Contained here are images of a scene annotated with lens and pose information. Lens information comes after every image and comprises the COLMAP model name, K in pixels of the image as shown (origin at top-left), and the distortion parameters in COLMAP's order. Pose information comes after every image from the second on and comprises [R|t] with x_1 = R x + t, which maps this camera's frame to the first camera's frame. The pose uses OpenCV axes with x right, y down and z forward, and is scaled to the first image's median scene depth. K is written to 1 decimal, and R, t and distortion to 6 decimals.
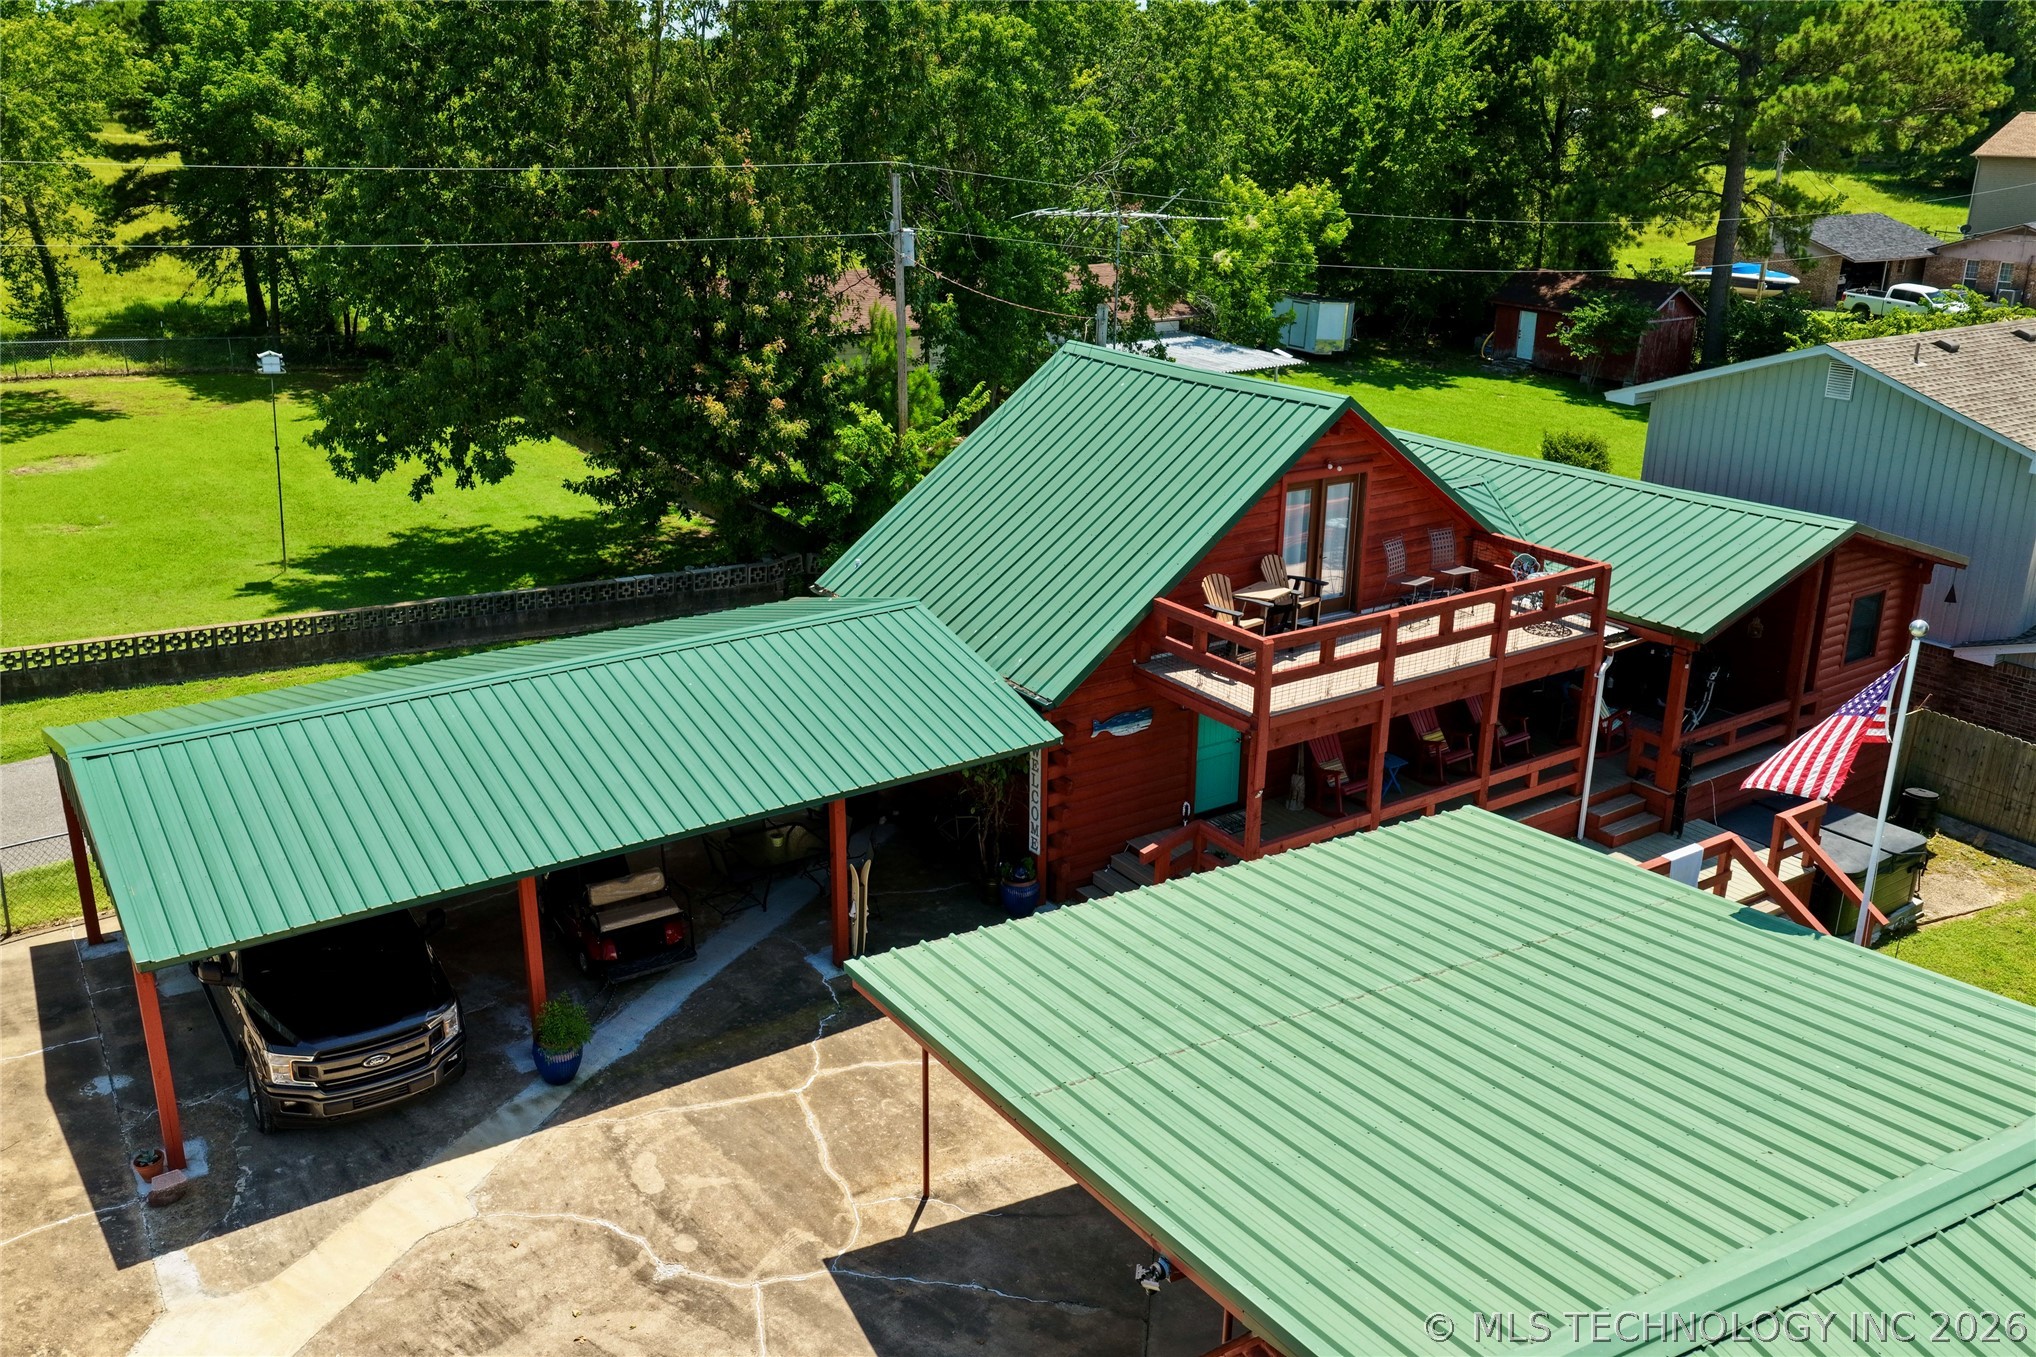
lens RADIAL K [[1689.5, 0, 1014.1], [0, 1689.5, 679.0], [0, 0, 1]] dist [-0.015045, 0.030701]
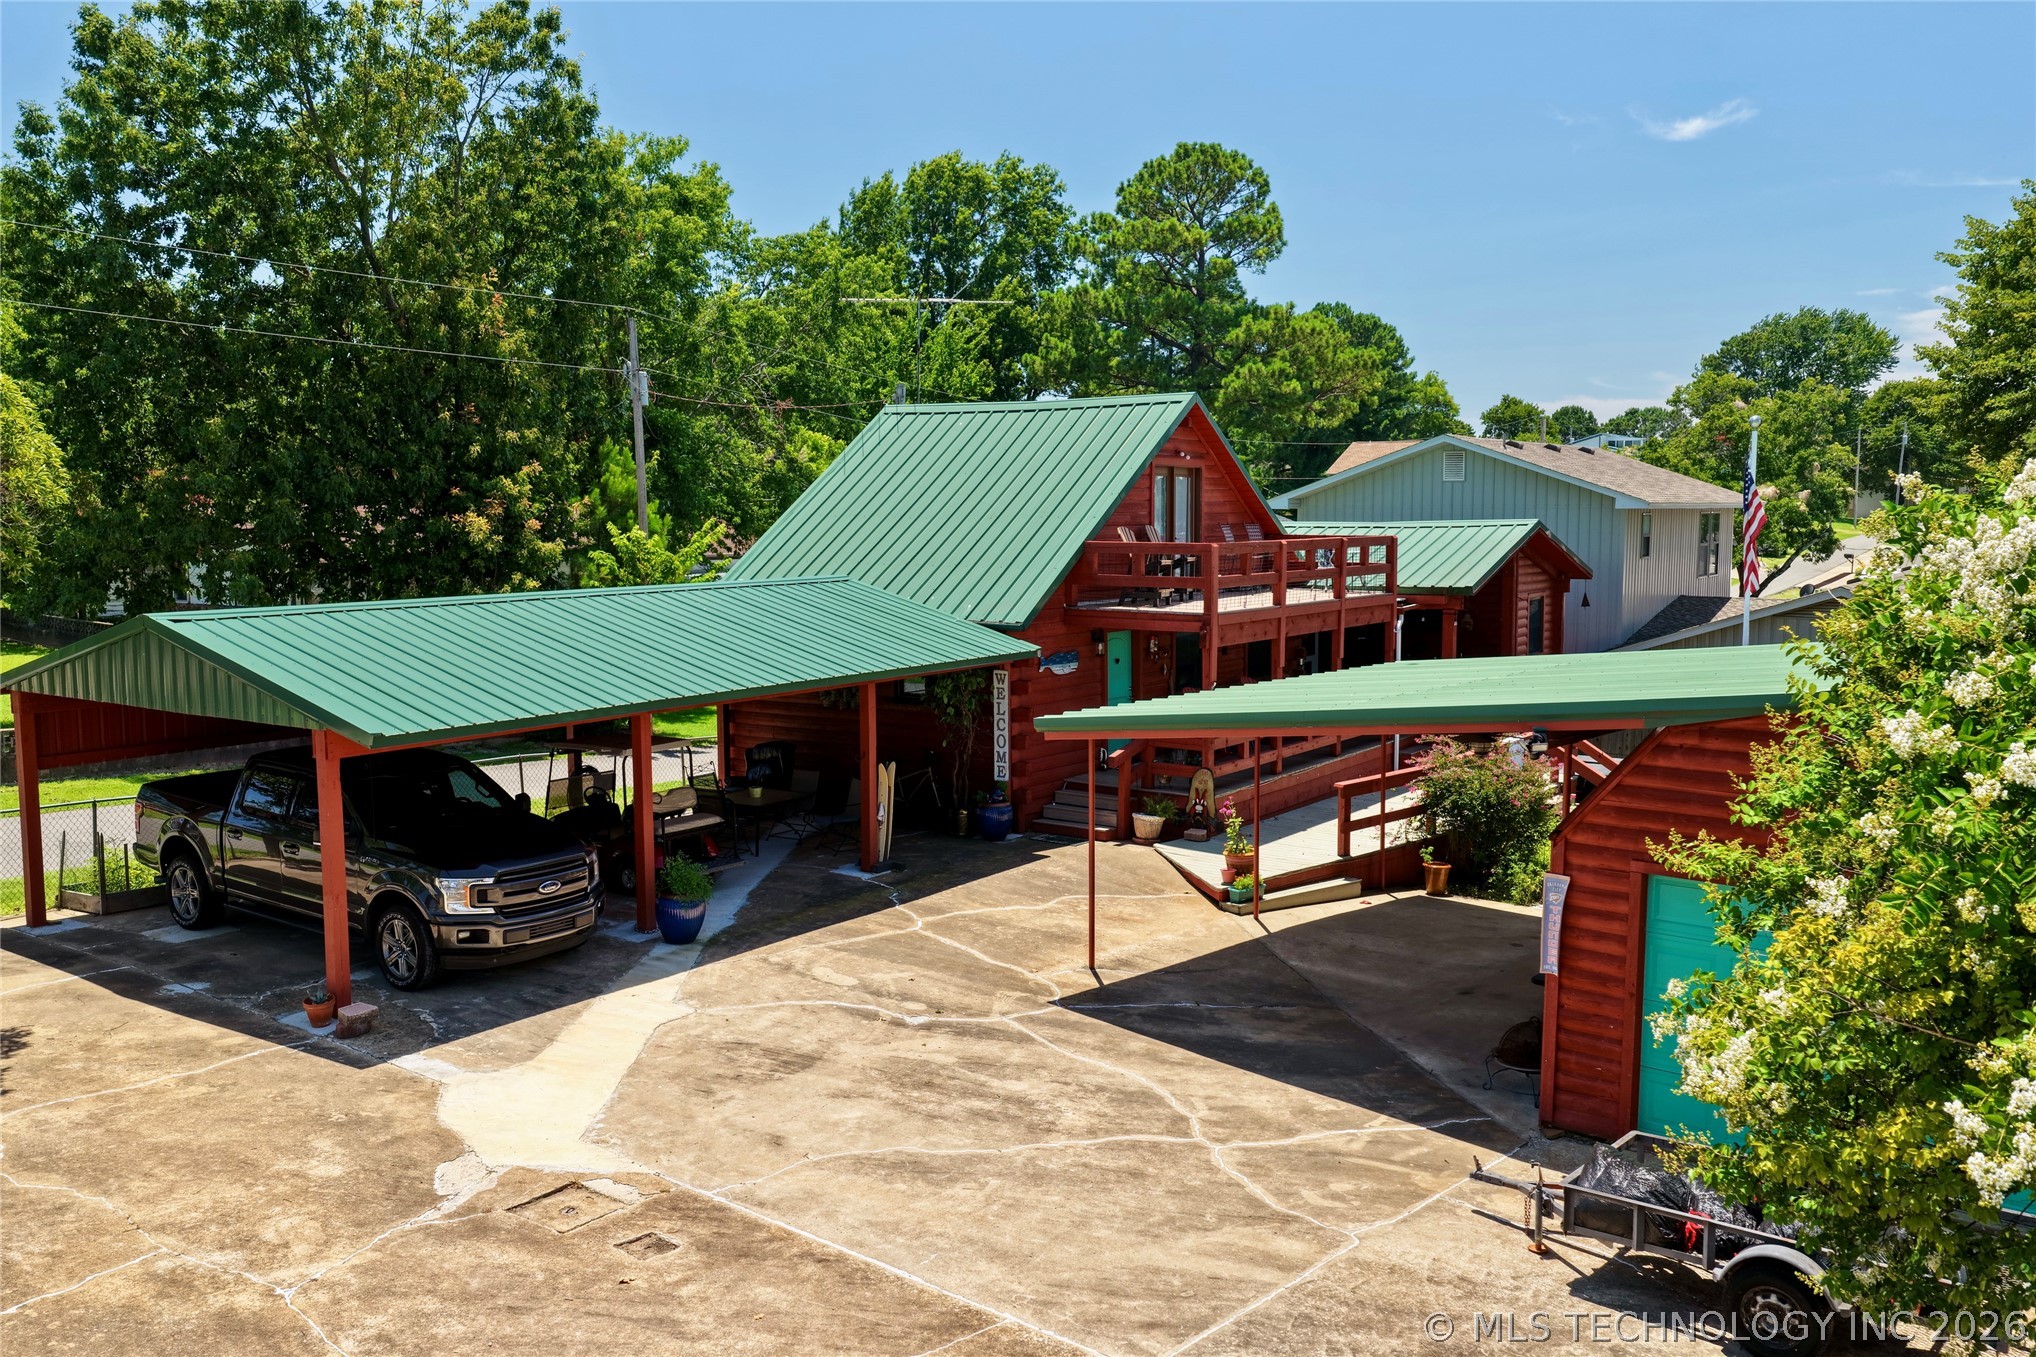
lens RADIAL K [[1689.5, 0, 1018.3], [0, 1689.5, 679.7], [0, 0, 1]] dist [-0.015045, 0.030701]
pose [[0.935472, -0.046795, 0.350289, -0.351211], [0.124630, 0.971195, -0.203094, 0.260190], [-0.330695, 0.233645, 0.914358, 0.002229]]
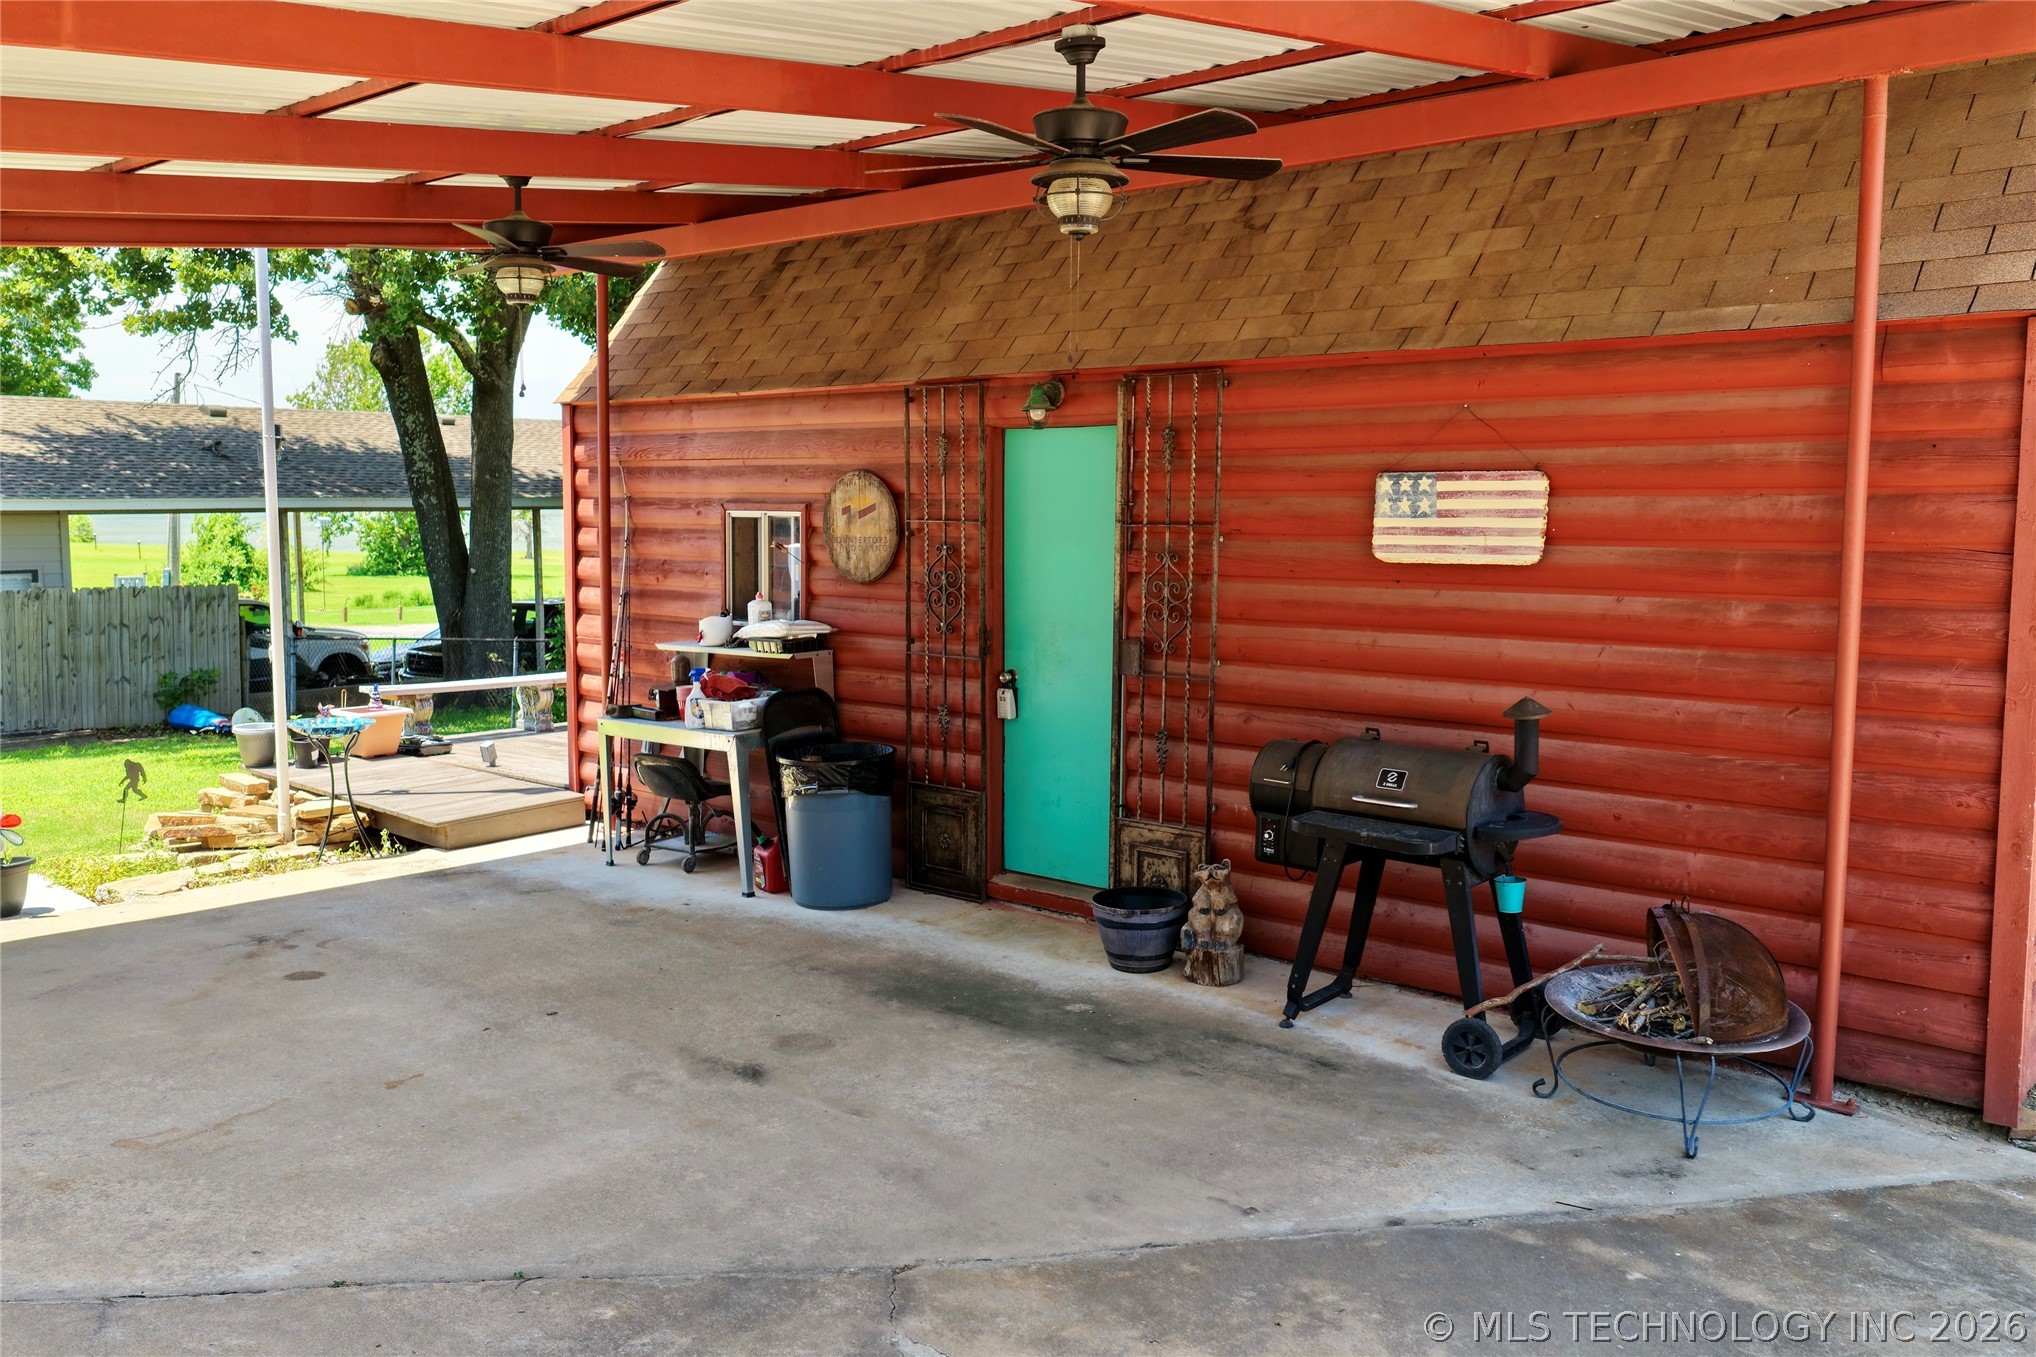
lens RADIAL K [[1689.5, 0, 1010.9], [0, 1689.5, 680.4], [0, 0, 1]] dist [-0.015045, 0.030701]
pose [[-0.325885, -0.112829, 0.938653, -0.119040], [0.305024, 0.927210, 0.217353, 0.169622], [-0.894852, 0.357143, -0.267748, 0.720982]]
